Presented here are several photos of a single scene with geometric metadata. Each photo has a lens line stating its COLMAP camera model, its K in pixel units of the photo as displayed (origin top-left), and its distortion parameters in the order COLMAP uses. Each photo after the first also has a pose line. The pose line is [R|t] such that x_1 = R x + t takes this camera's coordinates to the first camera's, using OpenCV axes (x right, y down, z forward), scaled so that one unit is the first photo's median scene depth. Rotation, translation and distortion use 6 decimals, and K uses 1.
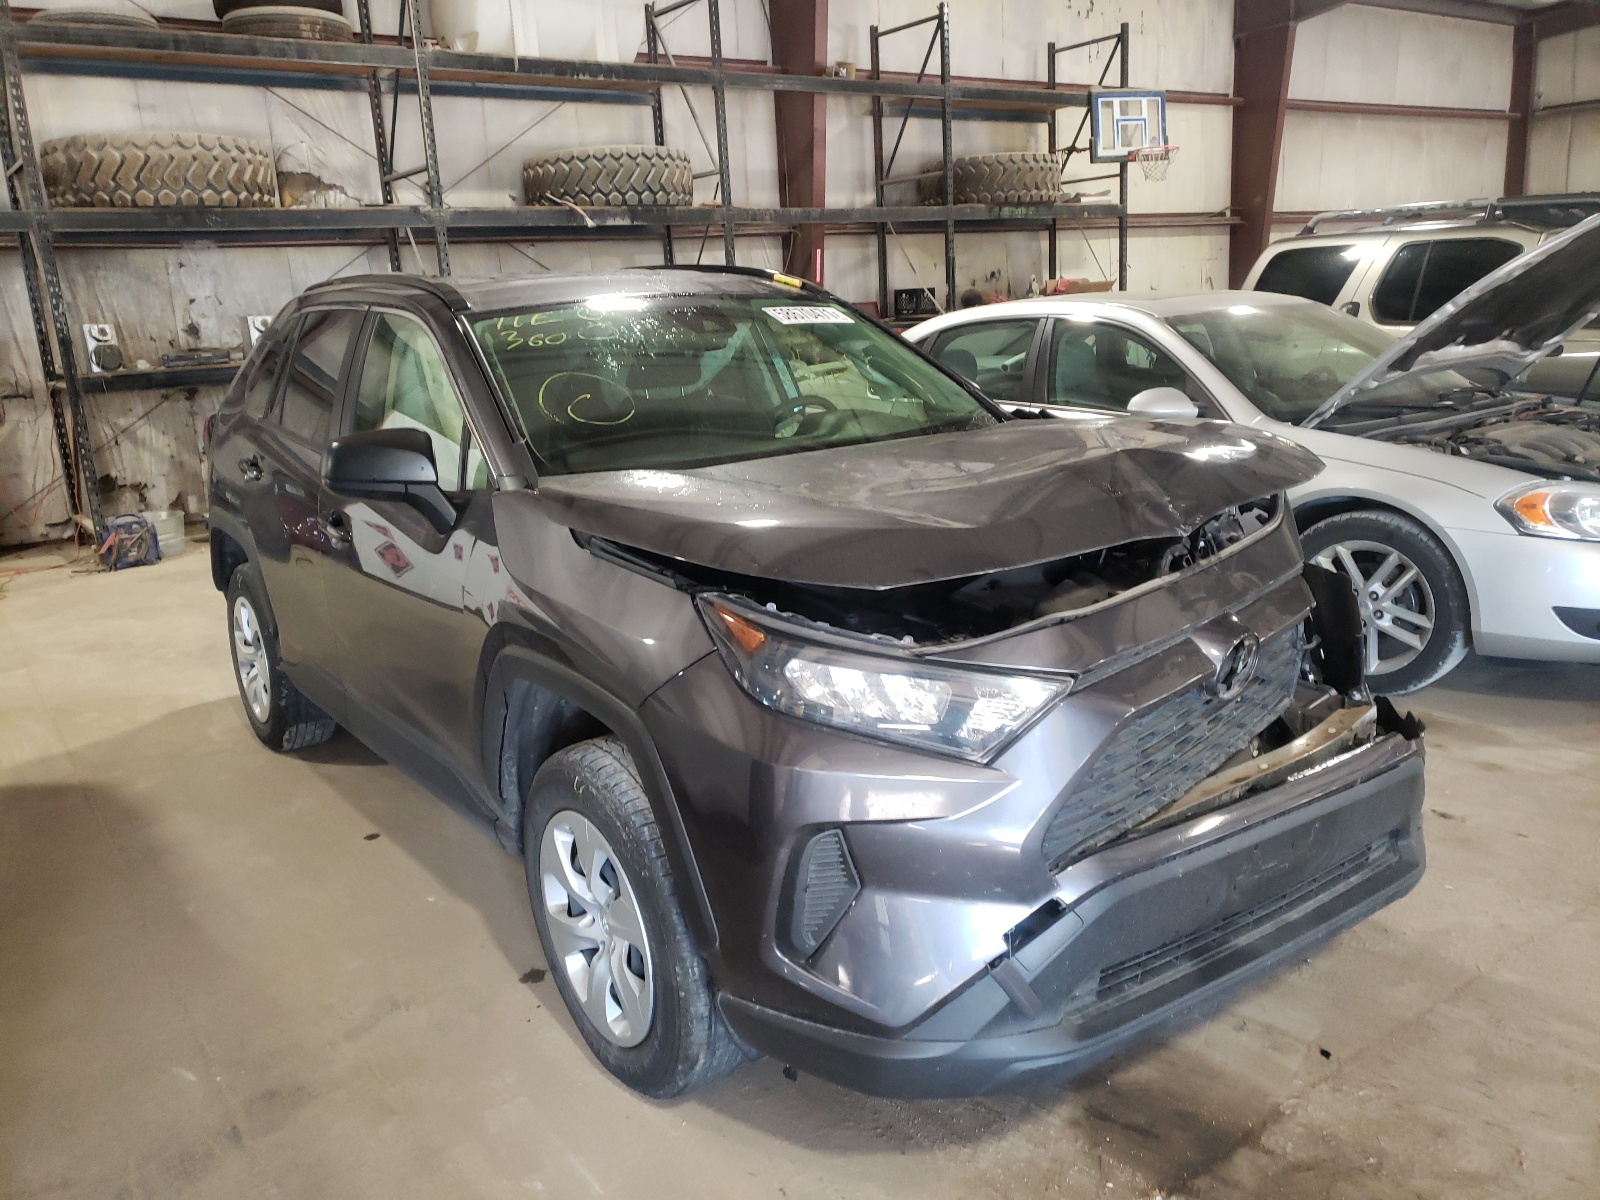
lens RADIAL K [[1237.4, 0, 816.4], [0, 1237.4, 604.5], [0, 0, 1]] dist [0.007033, 0.003056]
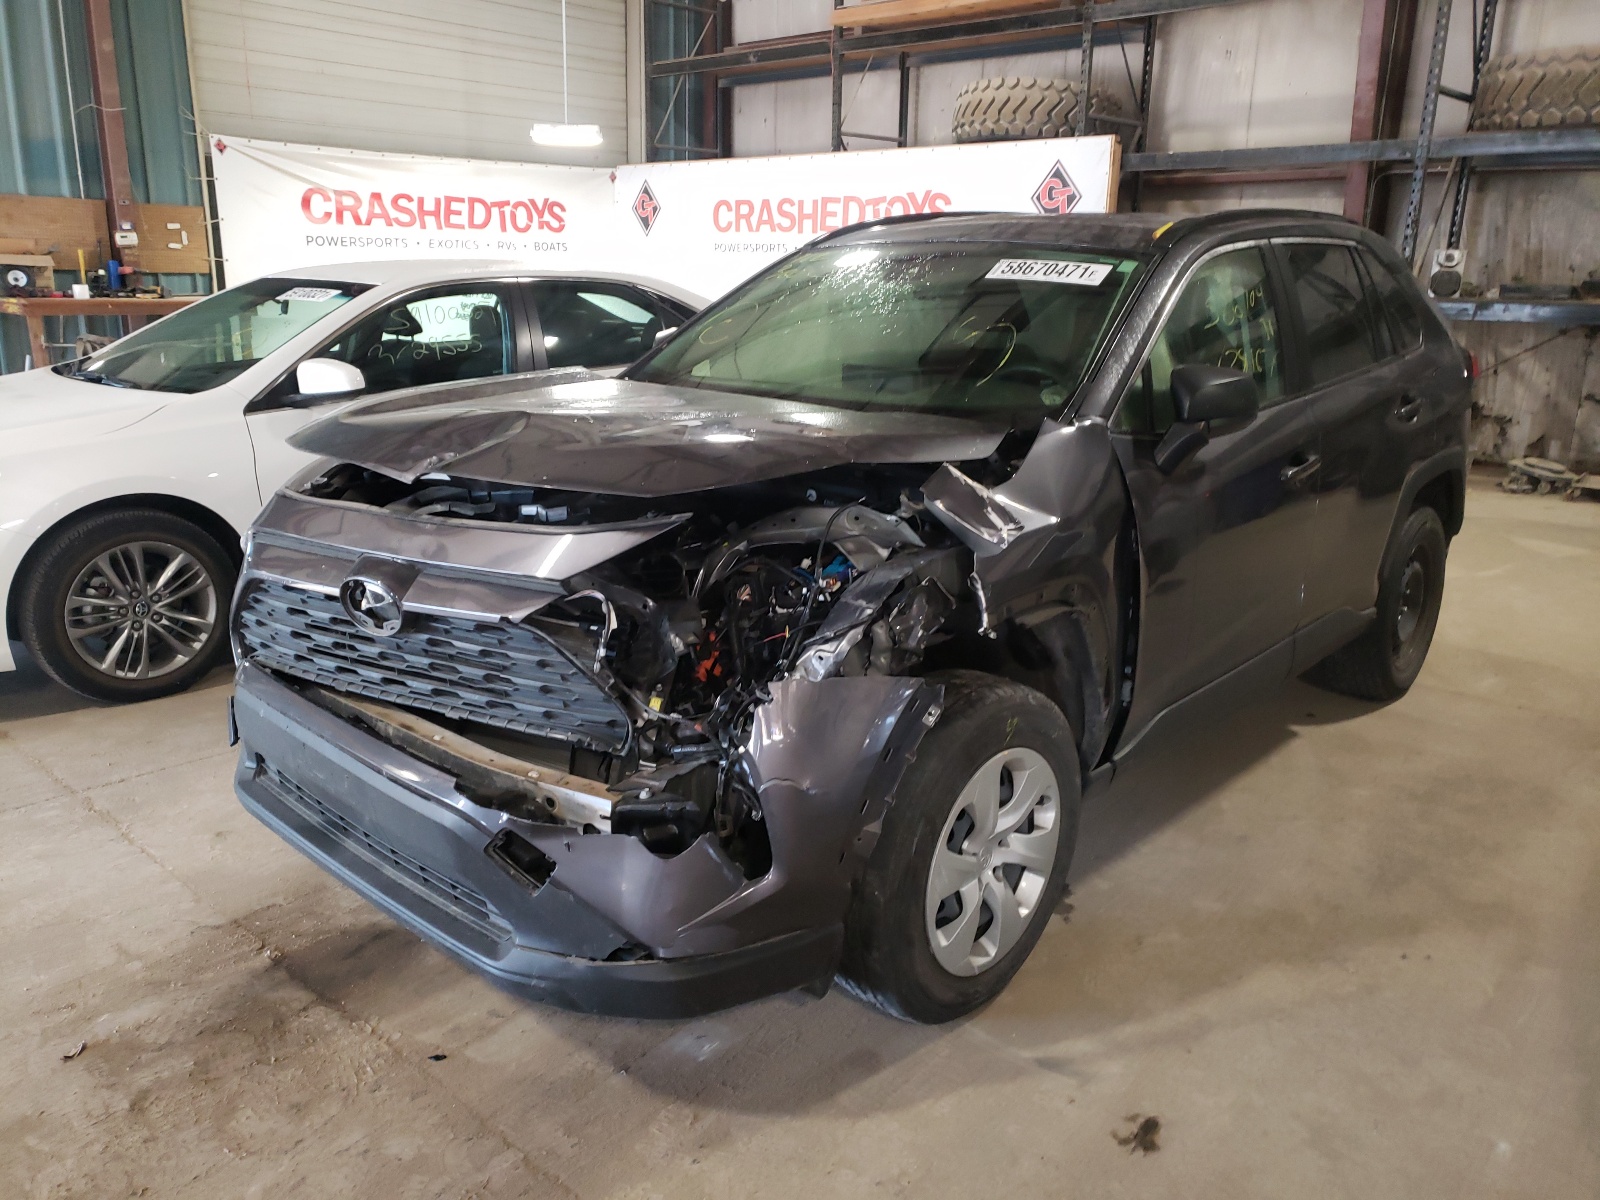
lens RADIAL K [[1219.3, 0, 709.5], [0, 1219.3, 595.8], [0, 0, 1]] dist [0.000757, -0.004475]
pose [[0.173383, 0.315688, -0.932888, 0.282443], [-0.253770, 0.929569, 0.267400, -0.065493], [0.951598, 0.190377, 0.241283, 0.208146]]
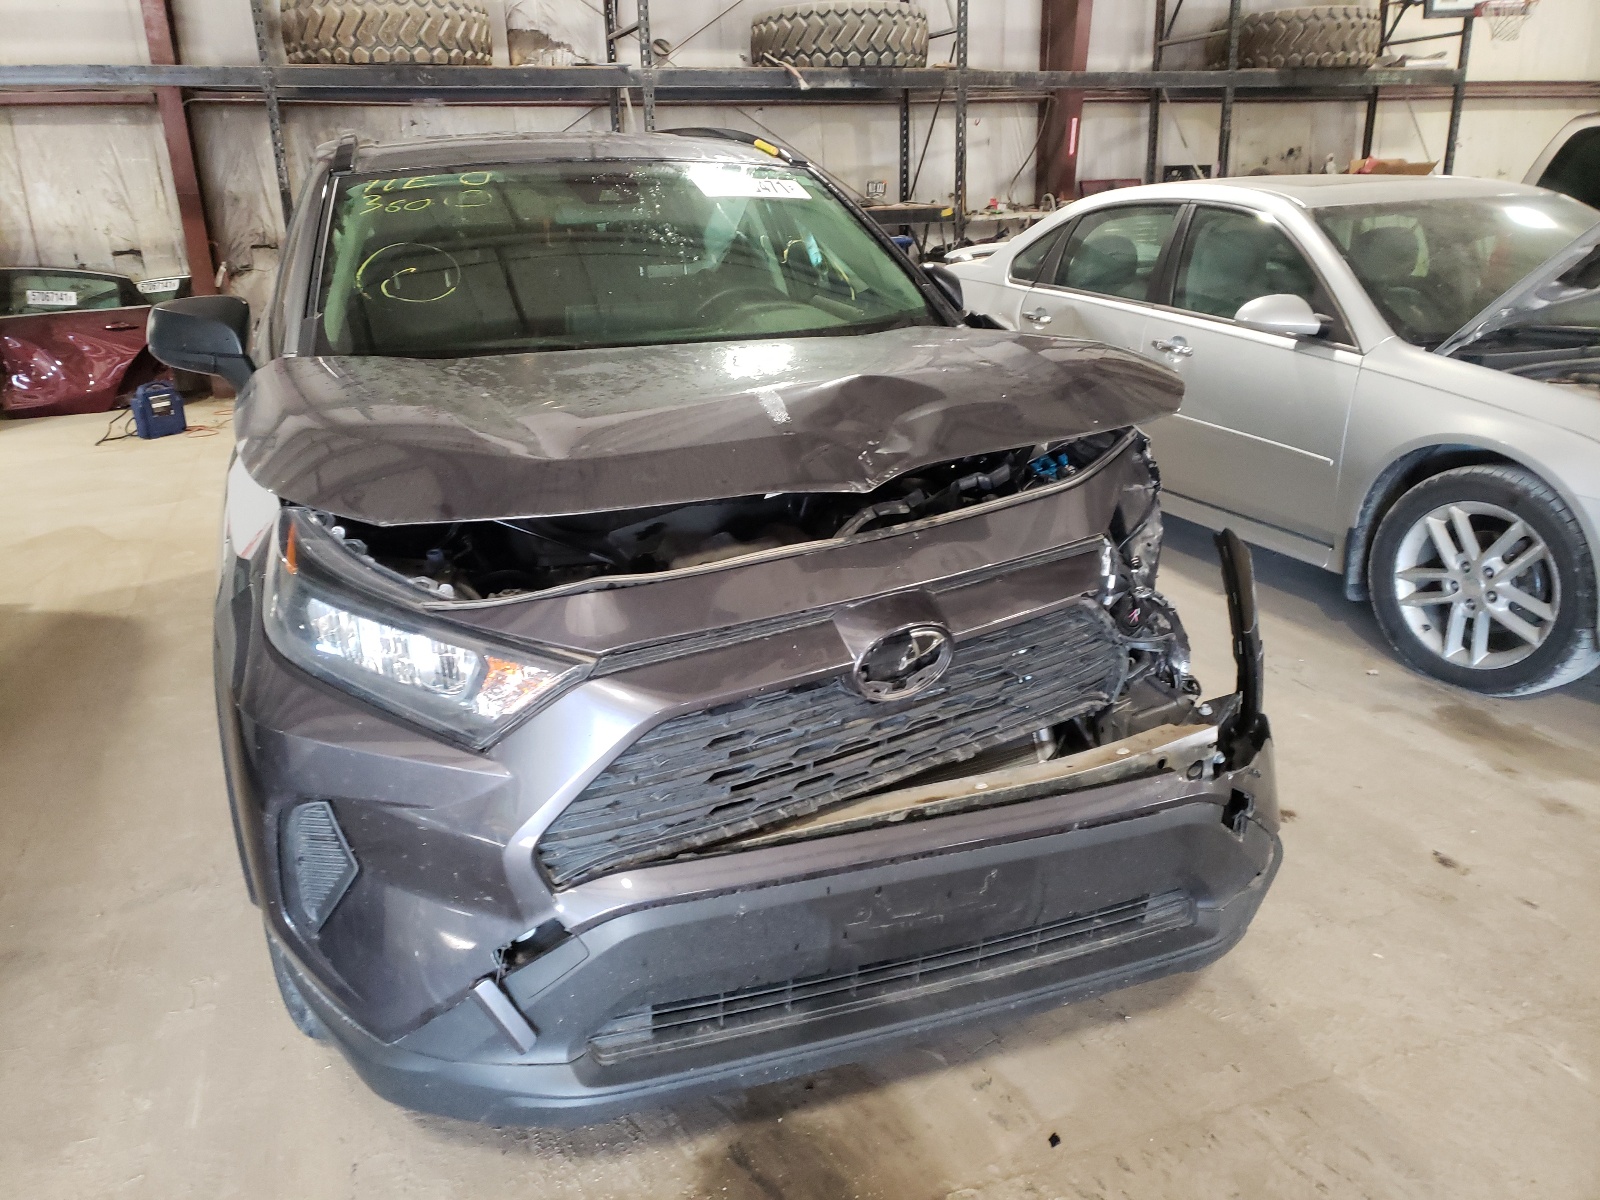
lens RADIAL K [[1256.6, 0, 800.0], [0, 1256.6, 600.0], [0, 0, 1]] dist [0.006199, 0.009626]
pose [[0.963850, 0.110940, -0.242250, 0.094433], [-0.089406, 0.991145, 0.098177, -0.012652], [0.250997, -0.072969, 0.965234, 0.043229]]
